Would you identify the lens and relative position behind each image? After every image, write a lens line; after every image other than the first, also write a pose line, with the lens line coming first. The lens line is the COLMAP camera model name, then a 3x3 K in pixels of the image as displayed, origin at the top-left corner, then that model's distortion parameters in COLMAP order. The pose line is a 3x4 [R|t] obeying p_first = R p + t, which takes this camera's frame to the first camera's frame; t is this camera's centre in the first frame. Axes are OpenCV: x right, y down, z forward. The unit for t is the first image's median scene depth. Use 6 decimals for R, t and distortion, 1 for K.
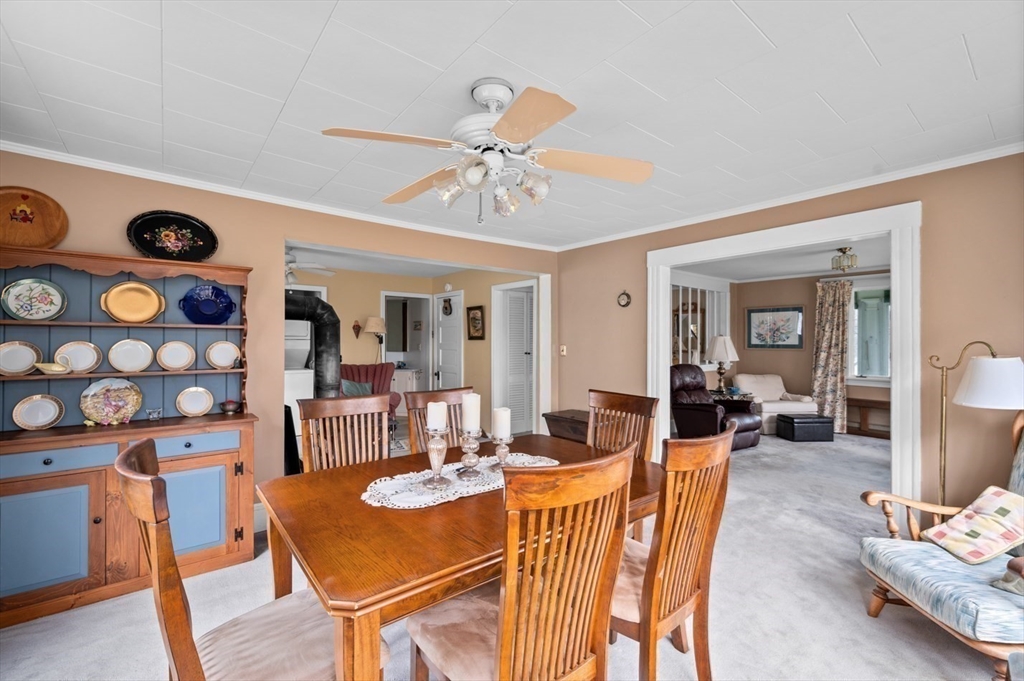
lens RADIAL K [[428.3, 0, 517.0], [0, 428.3, 339.8], [0, 0, 1]] dist [-0.001844, -0.000094]
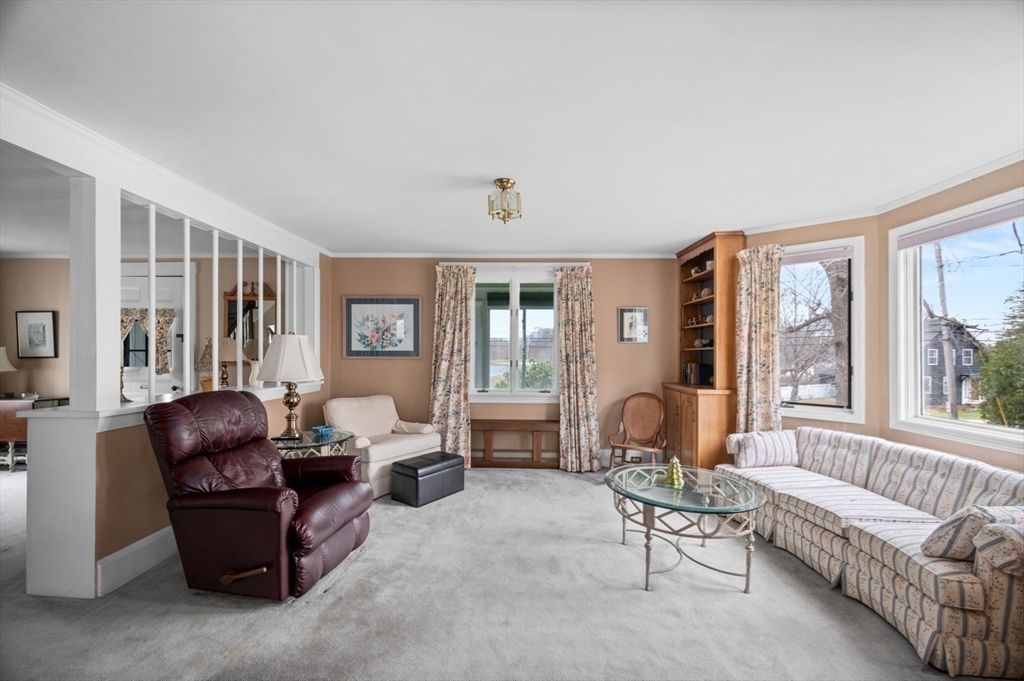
lens RADIAL K [[417.7, 0, 512.2], [0, 417.7, 350.3], [0, 0, 1]] dist [0.000139, 0.000156]
pose [[0.641649, 0.001191, 0.766998, 0.244599], [-0.000931, 0.999999, -0.000774, 0.011414], [-0.766998, -0.000218, 0.641649, 0.458159]]
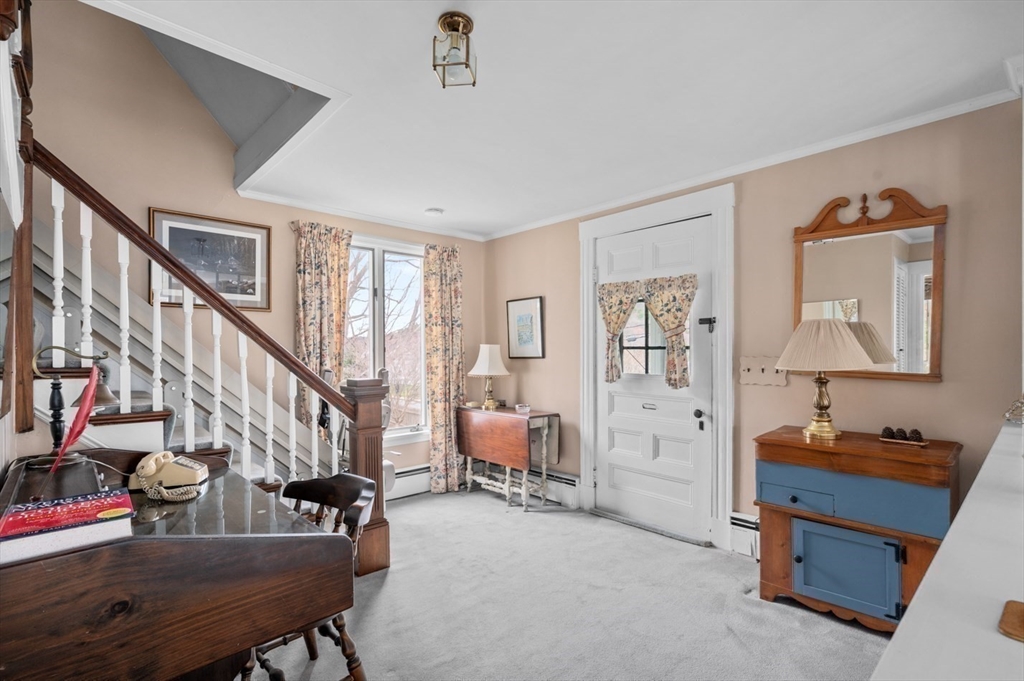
lens RADIAL K [[477.5, 0, 509.0], [0, 477.5, 350.6], [0, 0, 1]] dist [0.000939, 0.000073]
pose [[0.997974, -0.009044, 0.062973, 0.206210], [0.008808, 0.999953, 0.004030, 0.011489], [-0.063006, -0.003467, 0.998007, 0.939976]]
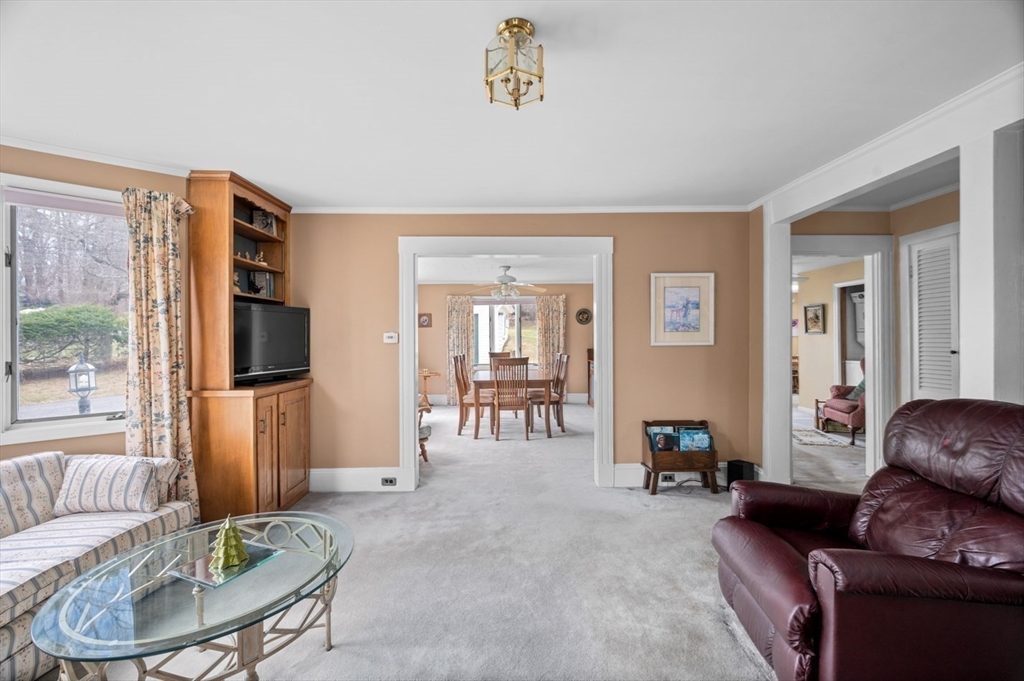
lens RADIAL K [[430.3, 0, 512.0], [0, 430.3, 340.5], [0, 0, 1]] dist [0.001420, 0.000123]
pose [[-0.618581, 0.003551, -0.785713, 0.753327], [0.005033, 0.999987, 0.000557, 0.013553], [0.785705, -0.003610, -0.618591, 0.881441]]
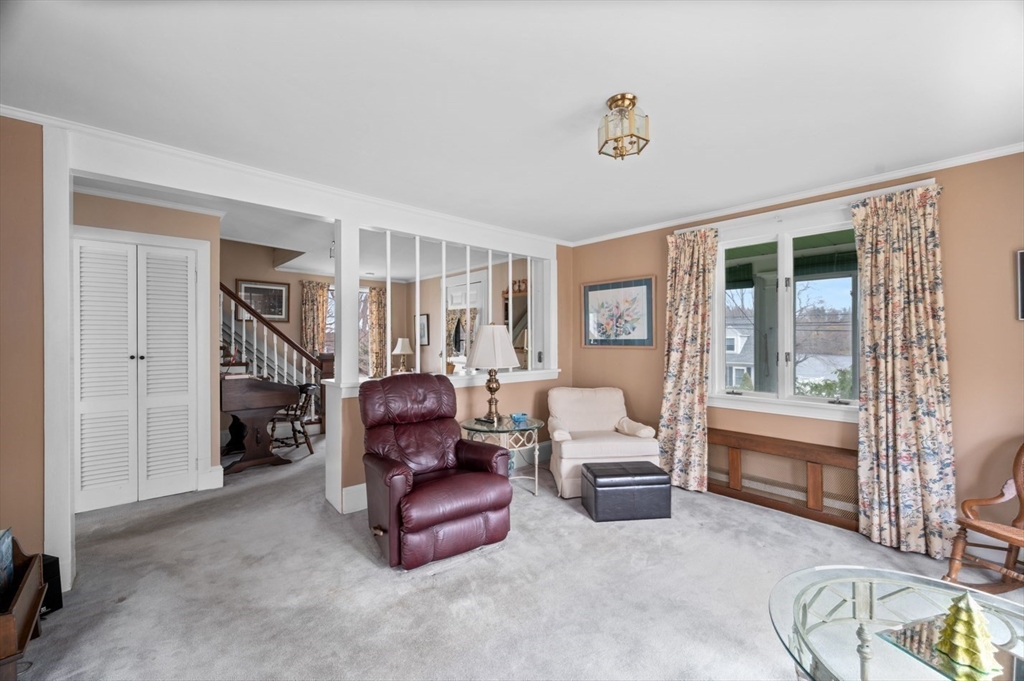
lens RADIAL K [[416.1, 0, 512.1], [0, 416.1, 339.5], [0, 0, 1]] dist [0.000501, 0.000077]
pose [[0.998530, -0.005545, 0.053914, 0.465275], [0.005634, 0.999983, -0.001502, 0.012071], [-0.053905, 0.001804, 0.998544, 0.441542]]
